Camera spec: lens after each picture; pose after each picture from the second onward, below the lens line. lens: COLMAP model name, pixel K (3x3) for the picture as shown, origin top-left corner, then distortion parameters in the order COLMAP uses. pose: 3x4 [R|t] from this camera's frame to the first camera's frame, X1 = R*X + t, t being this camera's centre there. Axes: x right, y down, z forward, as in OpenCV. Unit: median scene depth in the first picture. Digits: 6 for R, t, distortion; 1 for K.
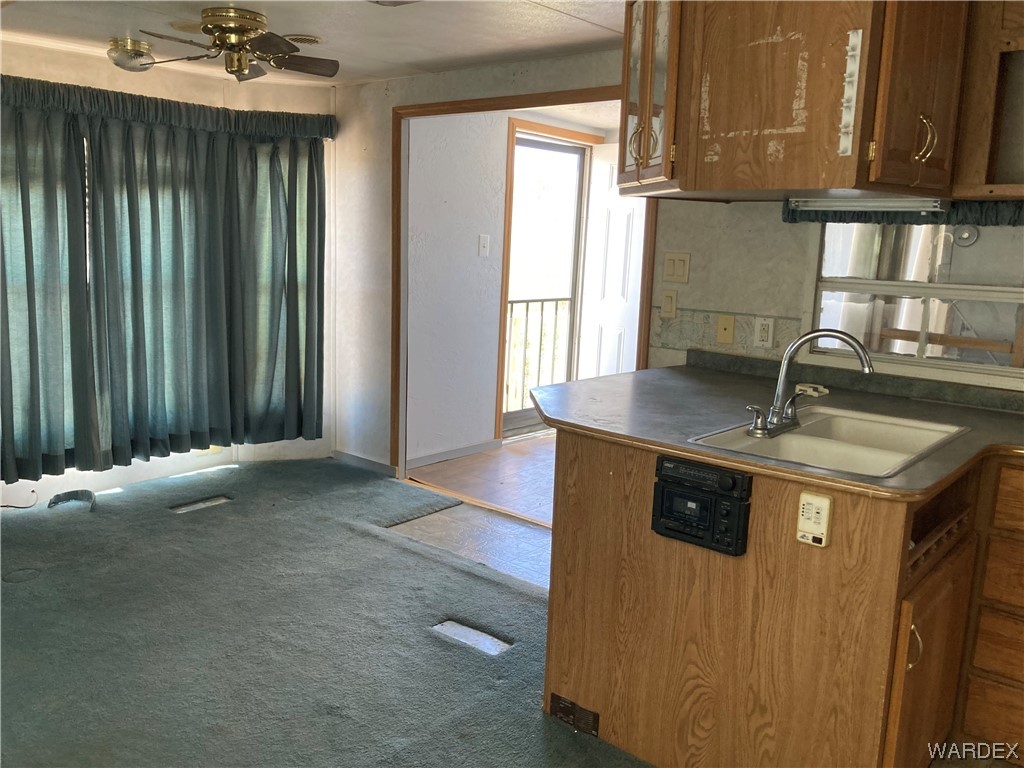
lens RADIAL K [[837.3, 0, 497.7], [0, 837.3, 384.2], [0, 0, 1]] dist [0.032872, -0.043972]
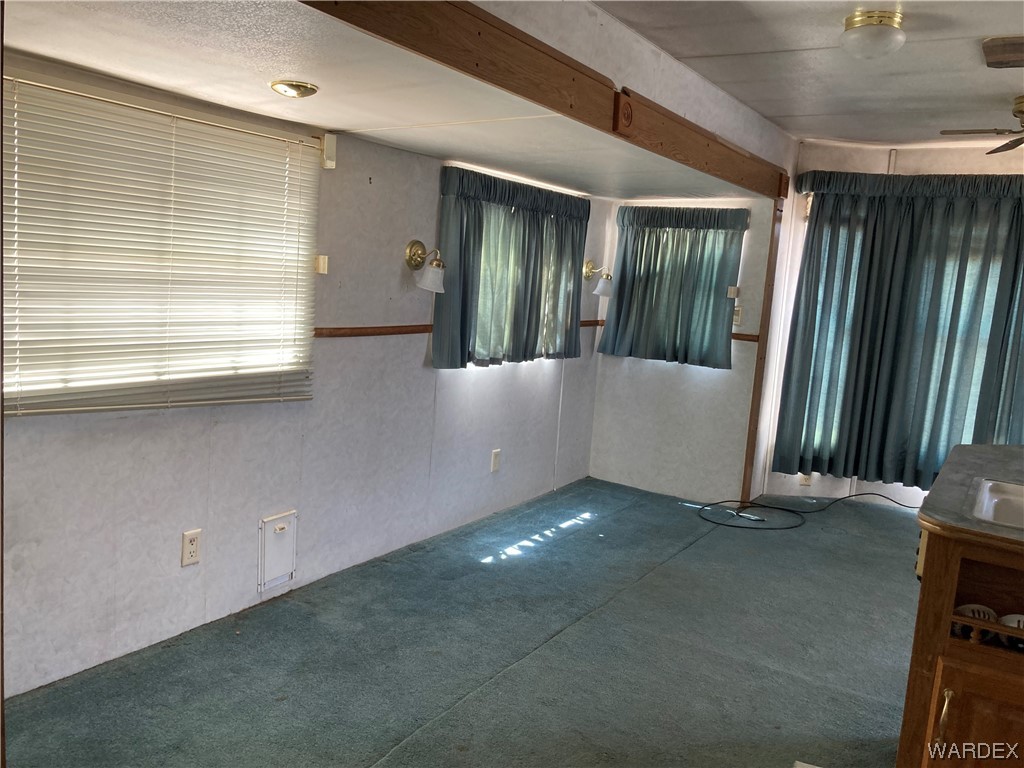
lens RADIAL K [[837.3, 0, 504.8], [0, 837.3, 376.1], [0, 0, 1]] dist [0.032872, -0.043972]
pose [[0.141045, 0.104616, -0.984460, 0.560941], [-0.237240, 0.968999, 0.068983, 0.010800], [0.961157, 0.223824, 0.161491, 0.161752]]
